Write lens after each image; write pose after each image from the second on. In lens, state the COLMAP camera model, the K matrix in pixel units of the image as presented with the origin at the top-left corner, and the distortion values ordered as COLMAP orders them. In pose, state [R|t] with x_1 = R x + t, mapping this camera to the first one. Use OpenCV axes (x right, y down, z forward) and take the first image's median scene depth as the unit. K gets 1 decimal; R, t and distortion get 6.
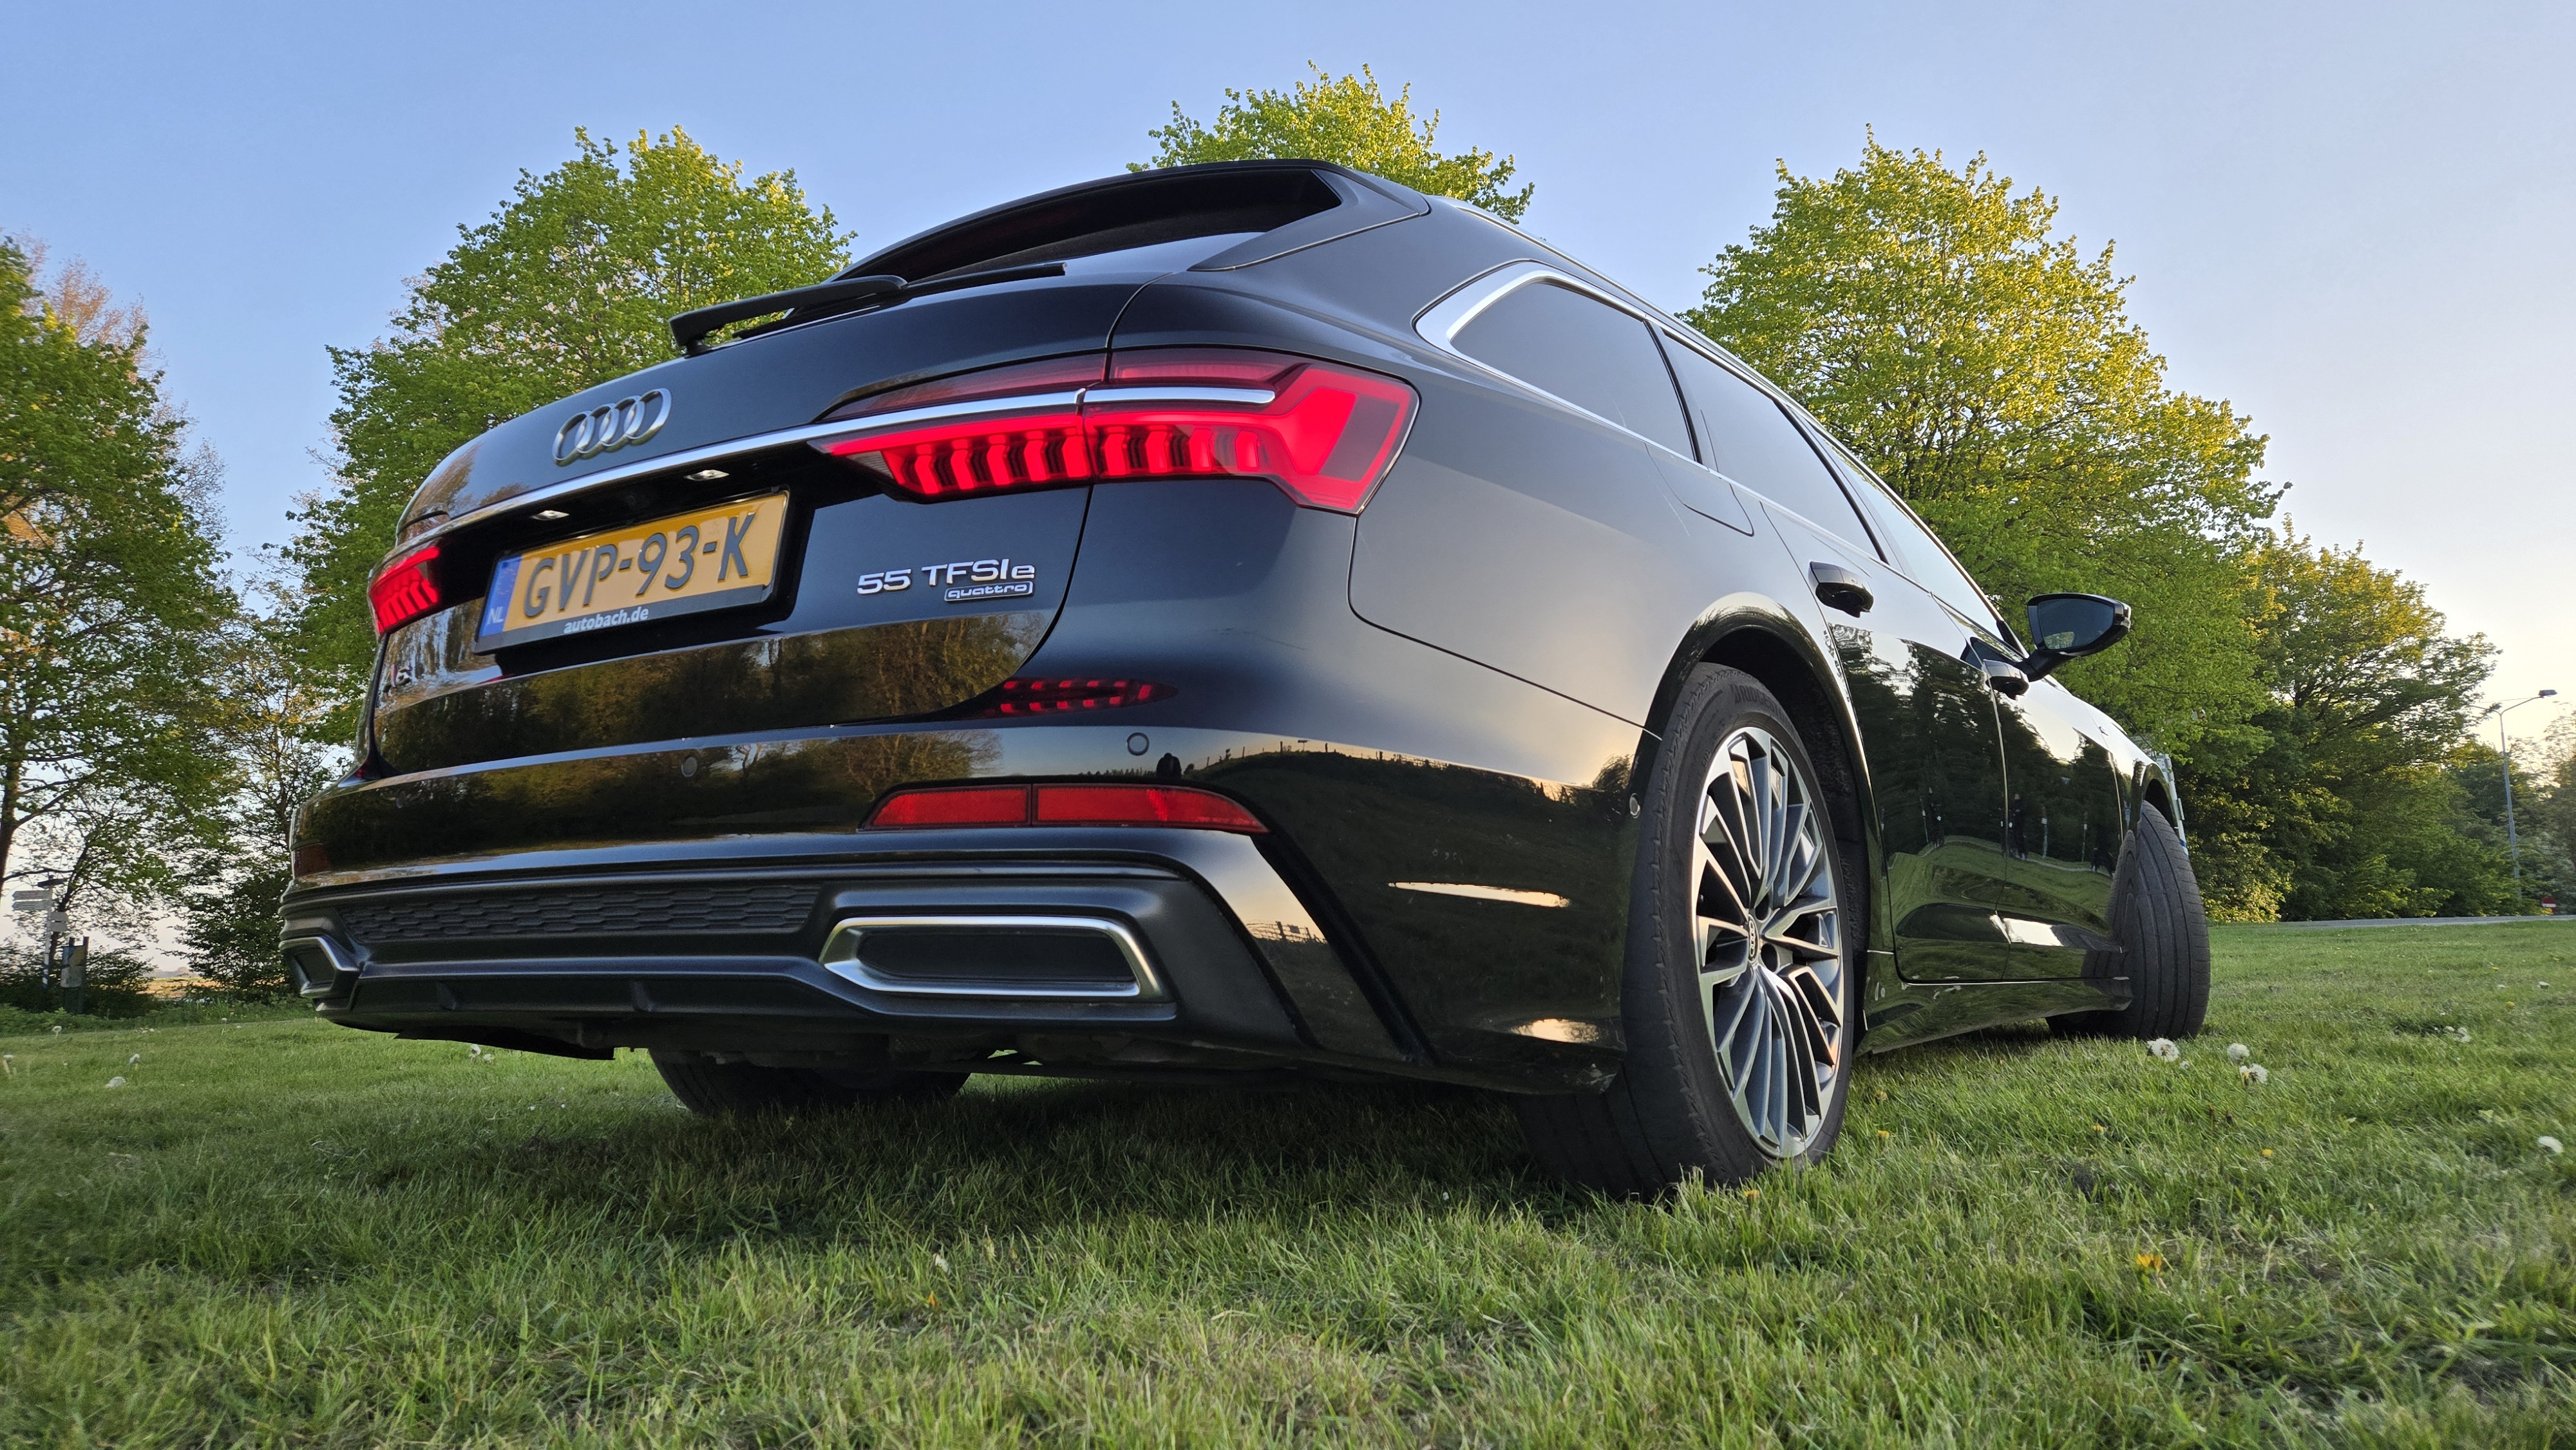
lens RADIAL K [[1744.8, 0, 1280.1], [0, 1744.8, 725.4], [0, 0, 1]] dist [0.081966, -0.075520]
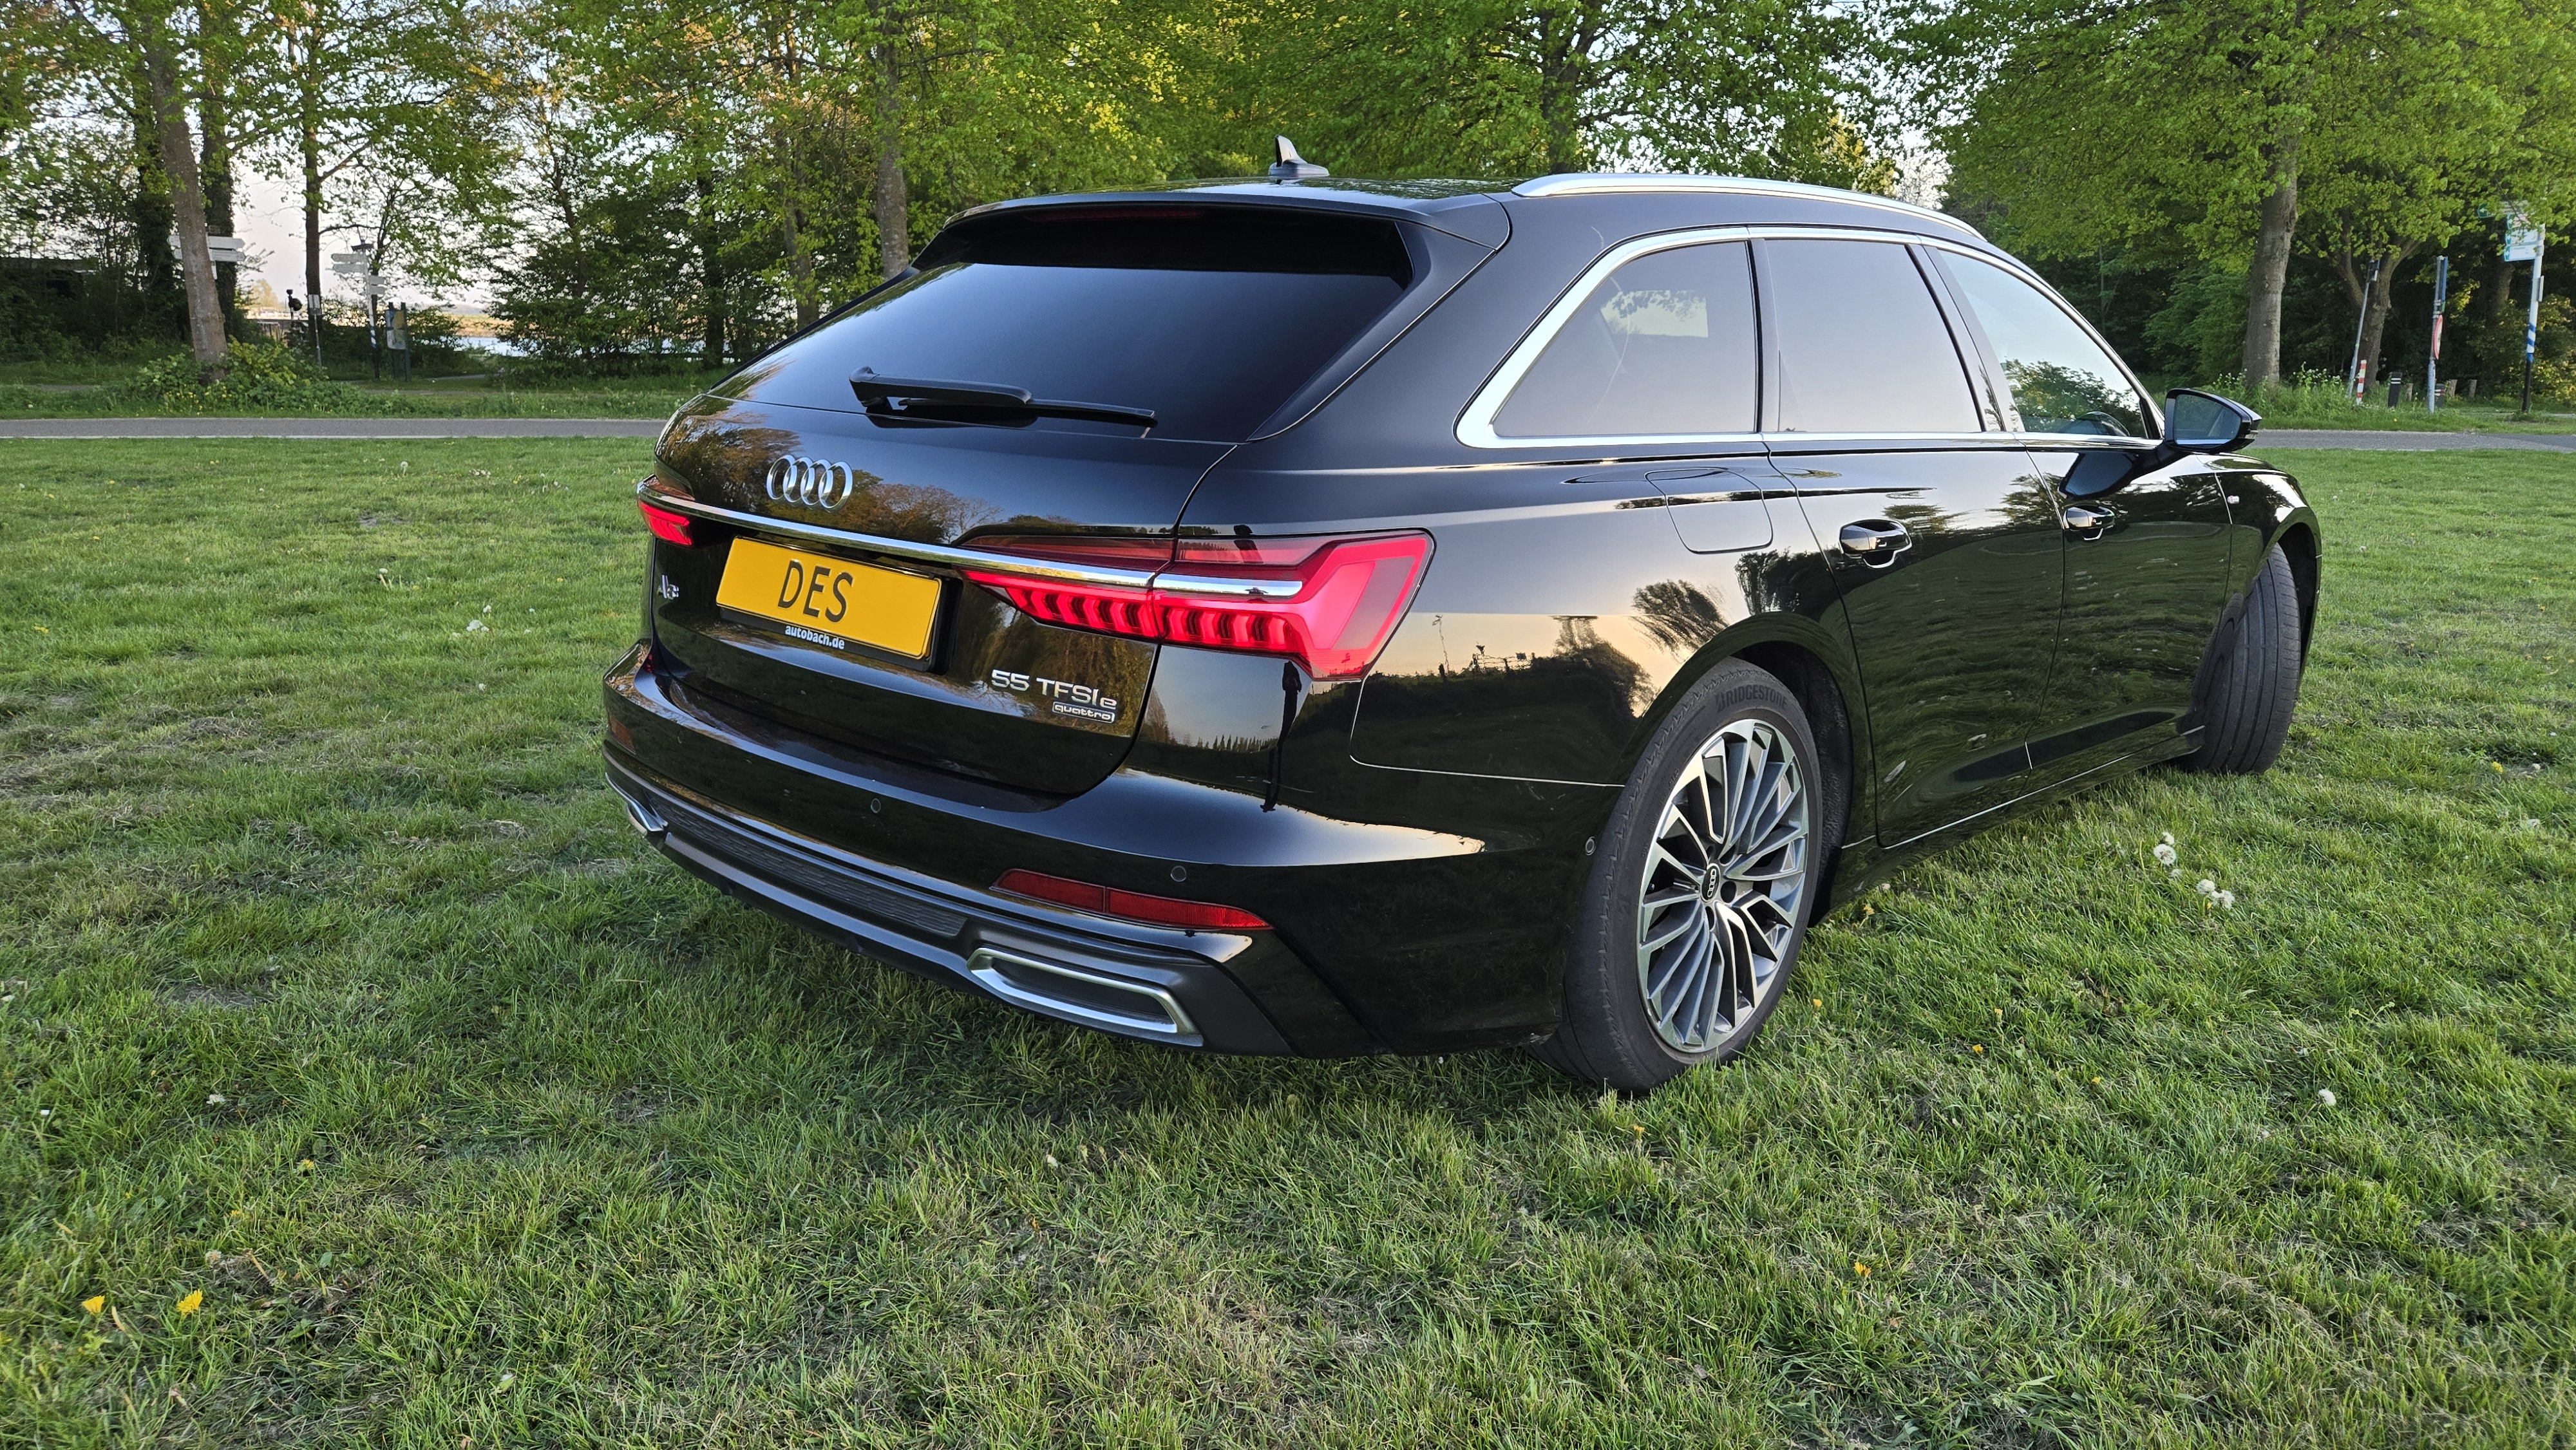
lens RADIAL K [[1750.5, 0, 1266.0], [0, 1750.5, 761.2], [0, 0, 1]] dist [0.086652, -0.077381]
pose [[0.987959, 0.083025, -0.130552, 0.122969], [-0.030039, 0.930697, 0.364556, -0.443025], [0.151772, -0.356245, 0.921984, -0.184354]]
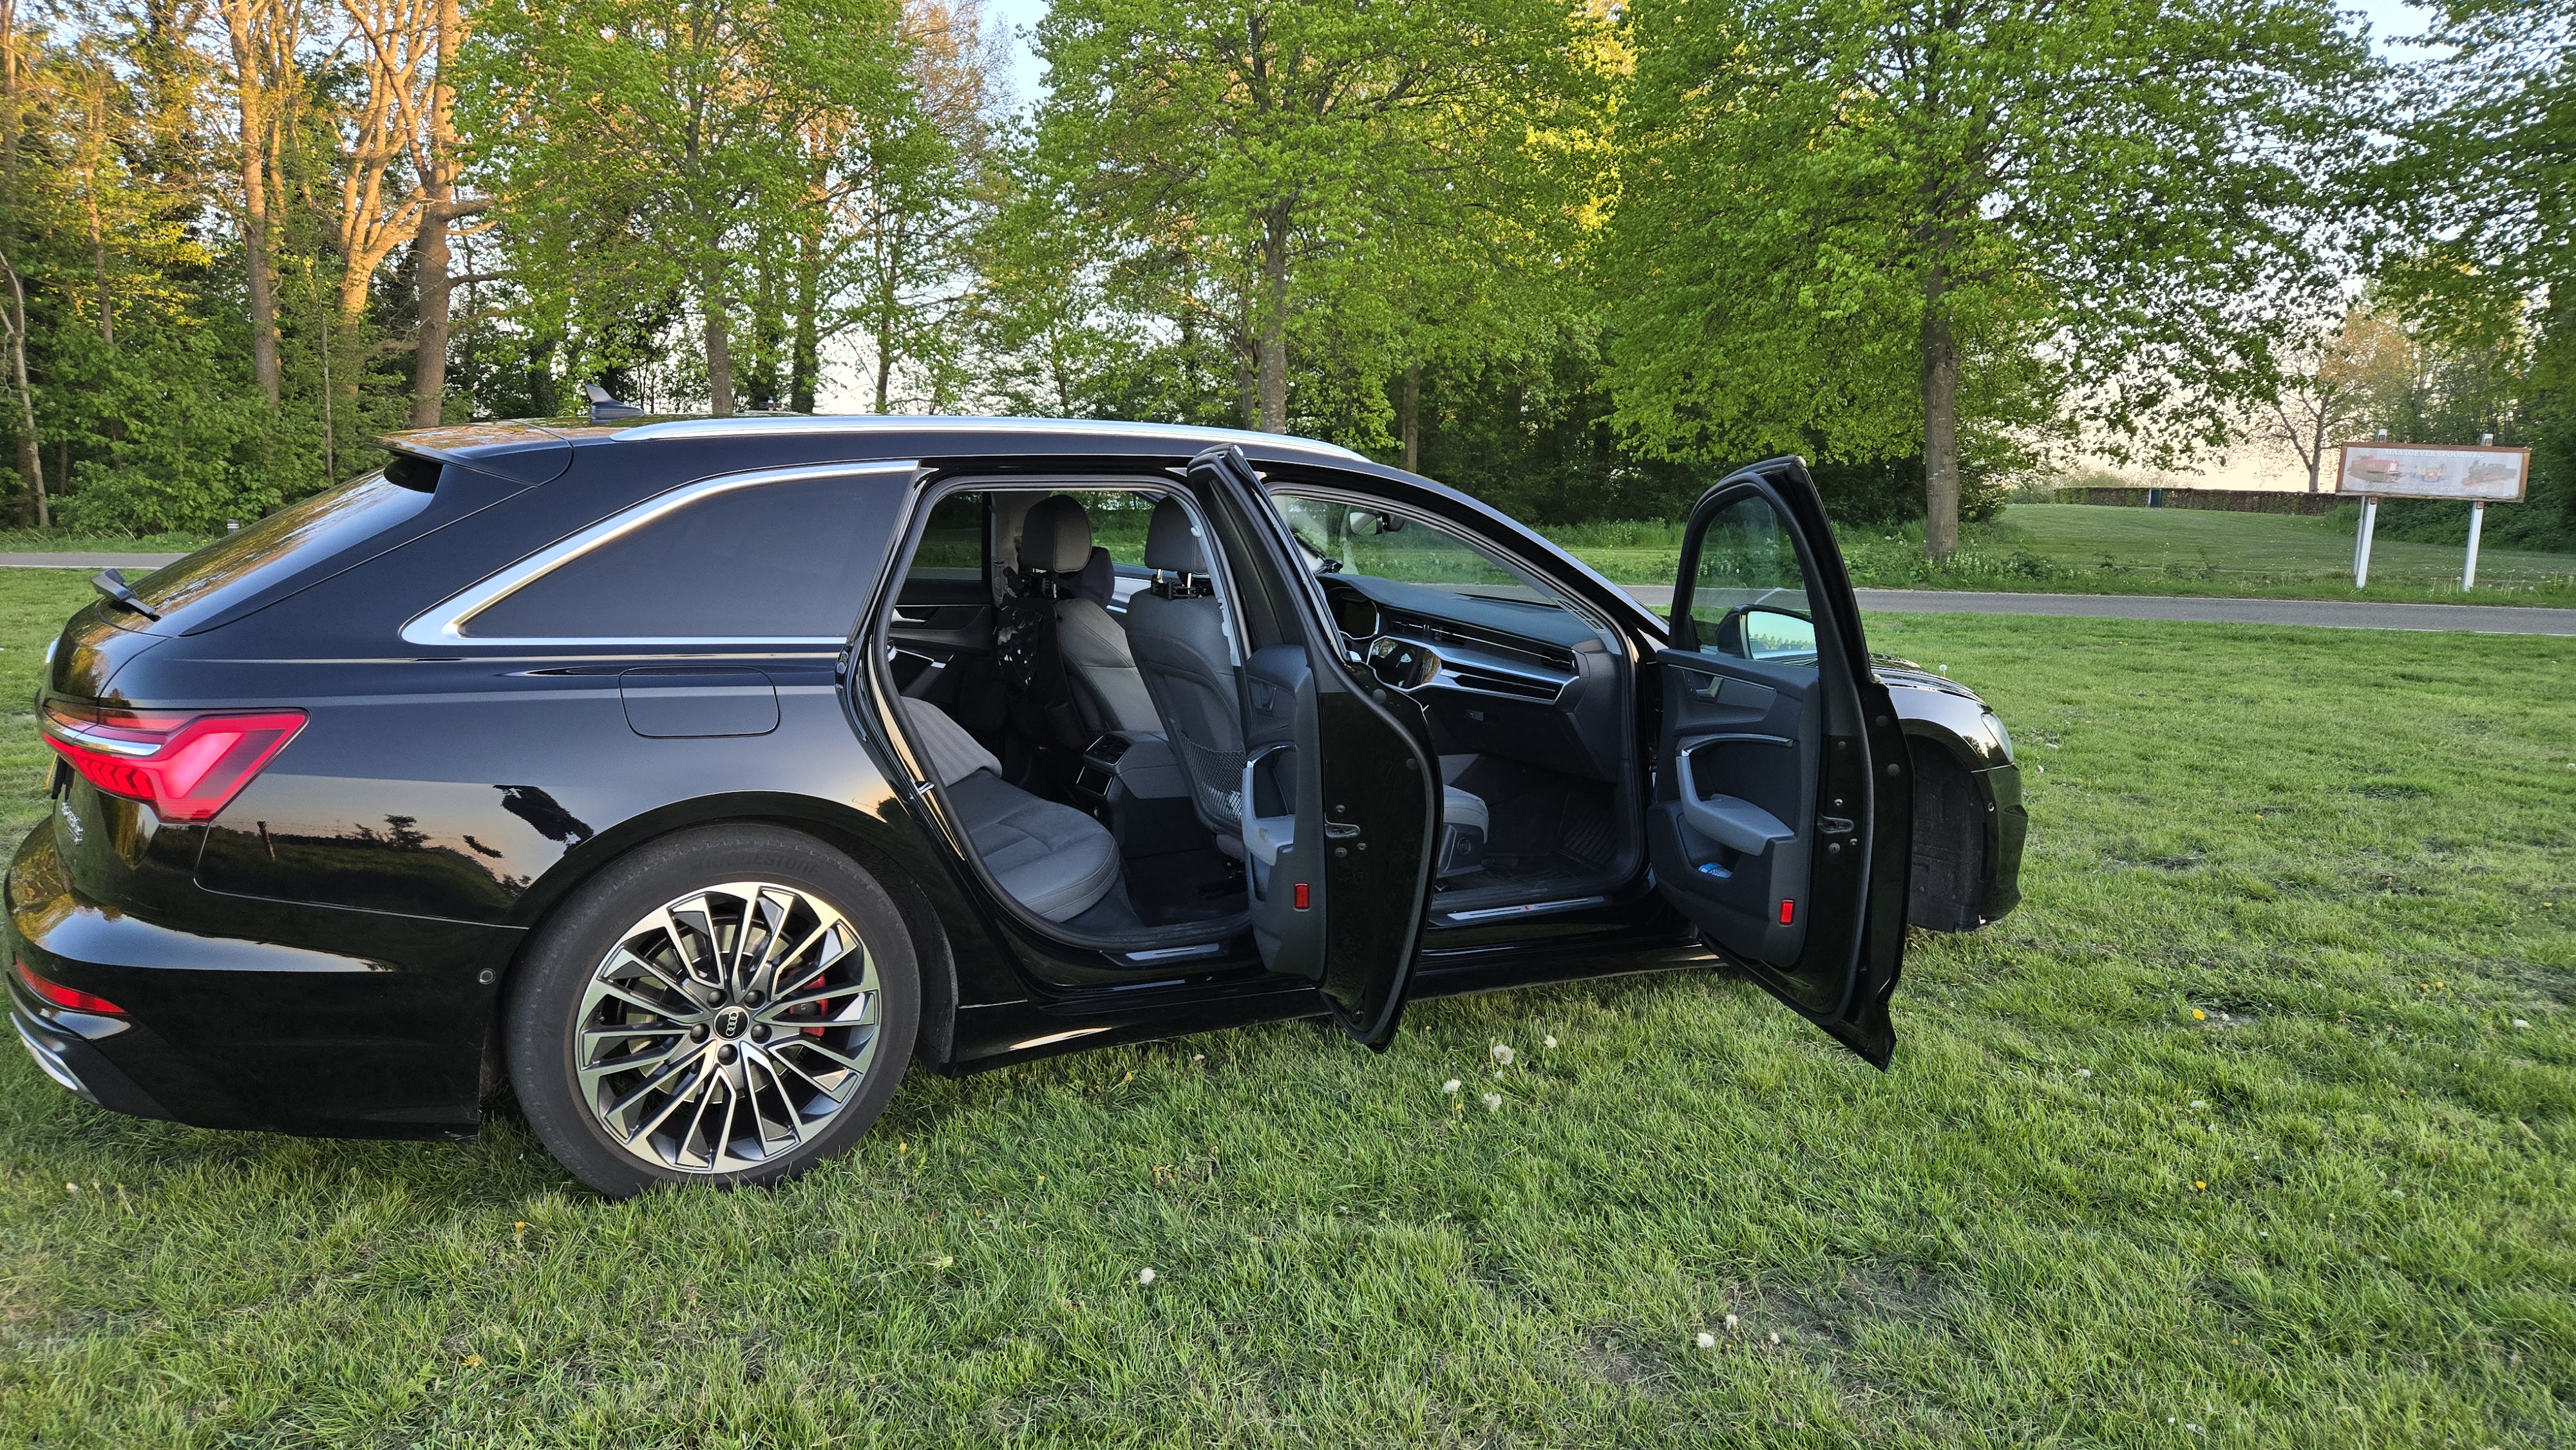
lens RADIAL K [[1753.9, 0, 1277.0], [0, 1753.9, 729.5], [0, 0, 1]] dist [0.084746, -0.075644]
pose [[0.896252, 0.114805, -0.428429, 1.371313], [0.008110, 0.961518, 0.274621, -0.546285], [0.443470, -0.249604, 0.860832, 0.020720]]
